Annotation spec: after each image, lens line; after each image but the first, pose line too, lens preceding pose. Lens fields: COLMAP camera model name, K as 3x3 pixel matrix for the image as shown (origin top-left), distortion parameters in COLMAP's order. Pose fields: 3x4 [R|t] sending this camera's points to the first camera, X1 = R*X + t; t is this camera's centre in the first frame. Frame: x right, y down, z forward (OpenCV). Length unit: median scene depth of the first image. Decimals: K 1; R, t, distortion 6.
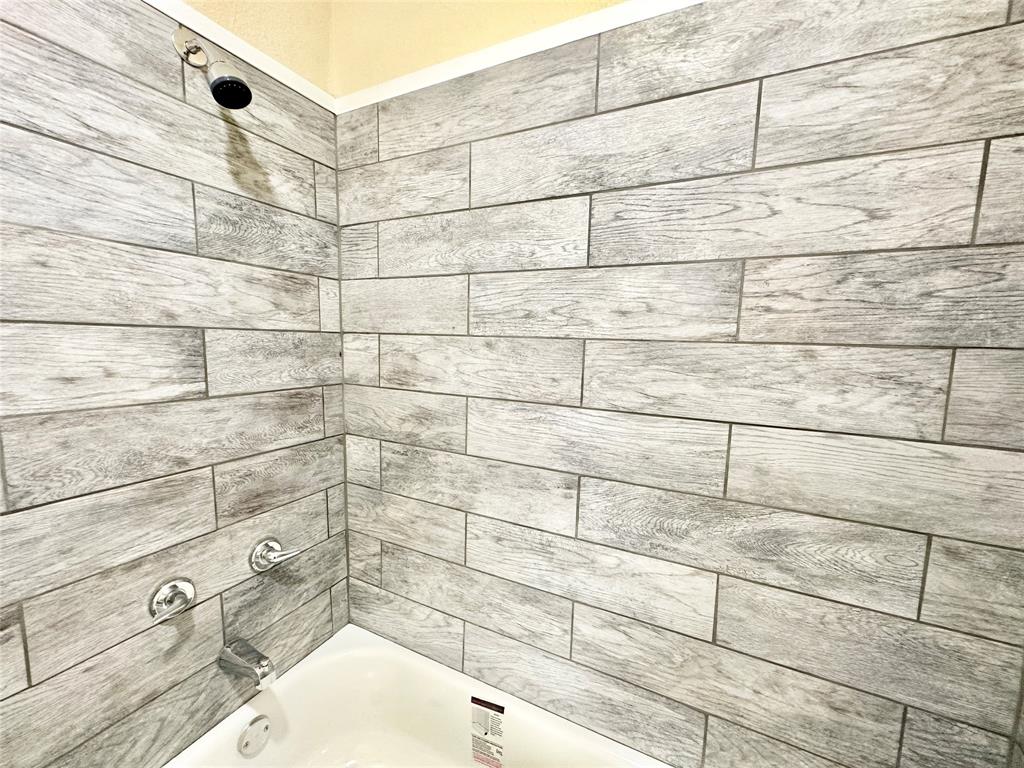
lens RADIAL K [[409.1, 0, 514.1], [0, 409.1, 384.5], [0, 0, 1]] dist [-0.000557, 0.000823]
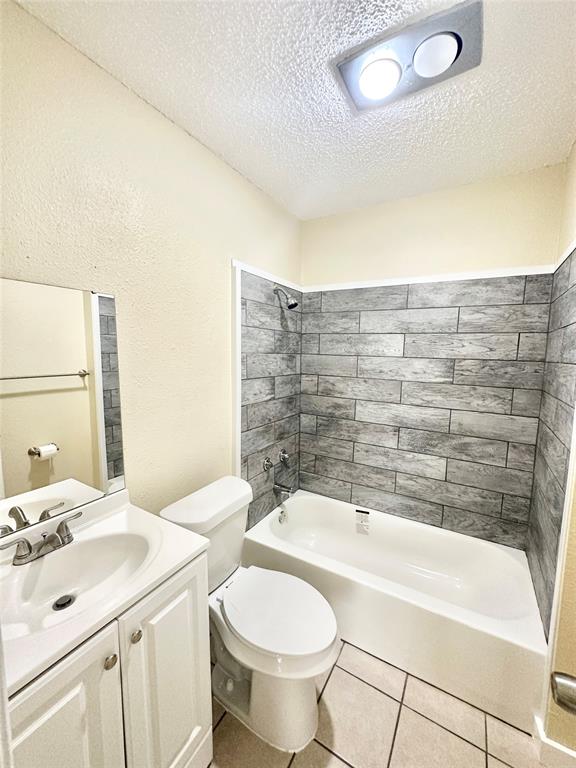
lens RADIAL K [[306.8, 0, 290.4], [0, 306.8, 382.5], [0, 0, 1]] dist [-0.000557, 0.000823]
pose [[0.998096, 0.006347, -0.061350, -0.488458], [-0.006966, 0.999927, -0.009888, -0.069824], [0.061283, 0.010296, 0.998067, -1.249286]]
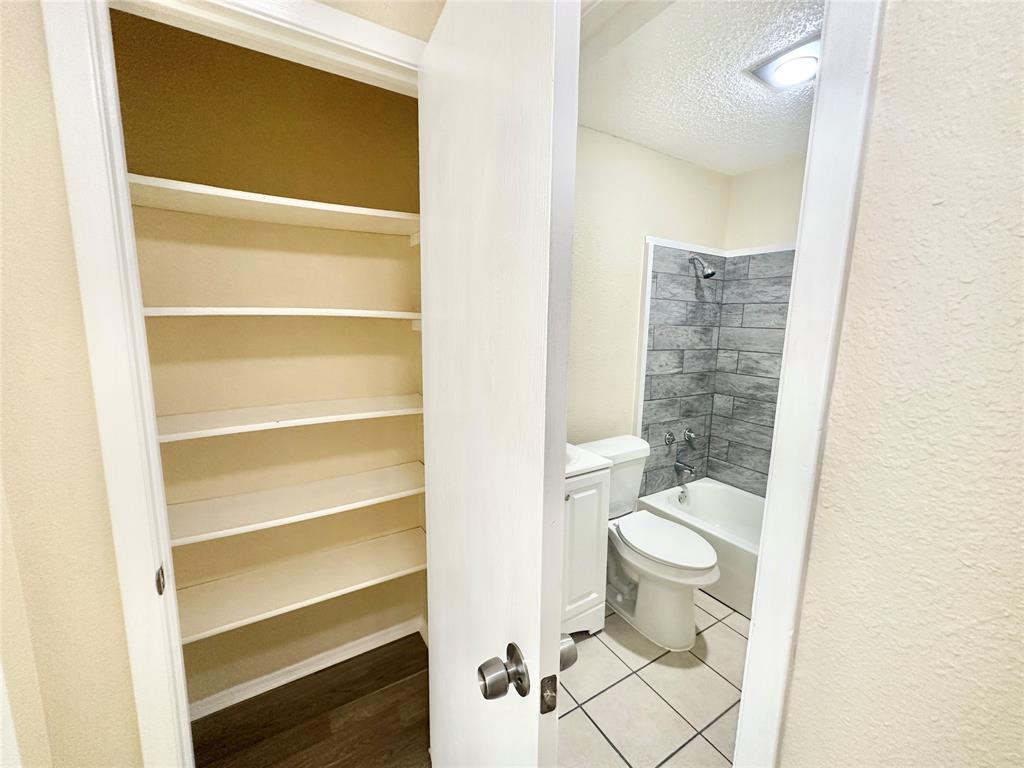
lens RADIAL K [[409.1, 0, 513.5], [0, 409.1, 383.2], [0, 0, 1]] dist [-0.000557, 0.000823]
pose [[0.852282, 0.075821, -0.517558, -0.257422], [-0.061633, 0.997103, 0.044579, 0.045408], [0.519438, -0.006096, 0.854486, -2.100036]]
